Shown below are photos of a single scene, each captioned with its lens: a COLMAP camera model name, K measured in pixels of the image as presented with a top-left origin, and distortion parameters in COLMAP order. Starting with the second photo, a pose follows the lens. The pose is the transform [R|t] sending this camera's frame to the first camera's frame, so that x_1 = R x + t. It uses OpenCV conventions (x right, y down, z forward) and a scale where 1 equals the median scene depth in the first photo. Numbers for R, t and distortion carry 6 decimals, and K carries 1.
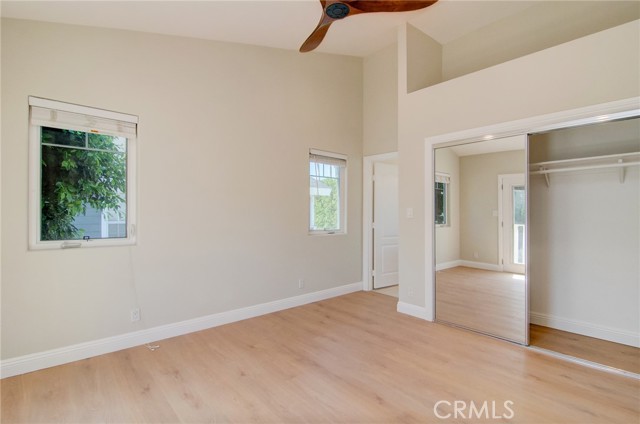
lens RADIAL K [[309.3, 0, 320.0], [0, 309.3, 212.0], [0, 0, 1]] dist [0.001402, 0.000088]
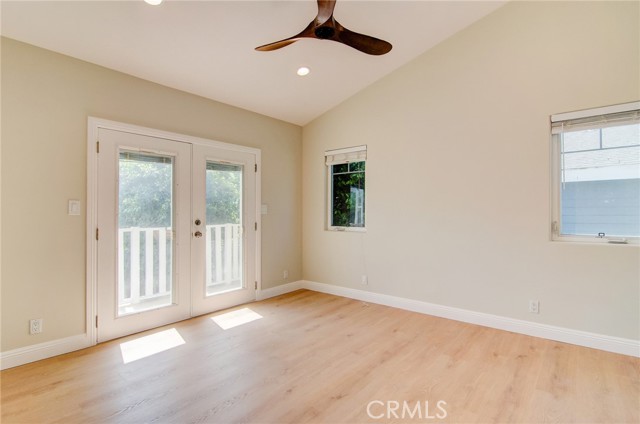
lens RADIAL K [[313.9, 0, 332.6], [0, 313.9, 210.4], [0, 0, 1]] dist [-0.001120, -0.000881]
pose [[0.163977, -0.015125, -0.986348, 0.889747], [0.003523, 0.999885, -0.014747, 0.023911], [0.986458, -0.001057, 0.164011, 0.624255]]
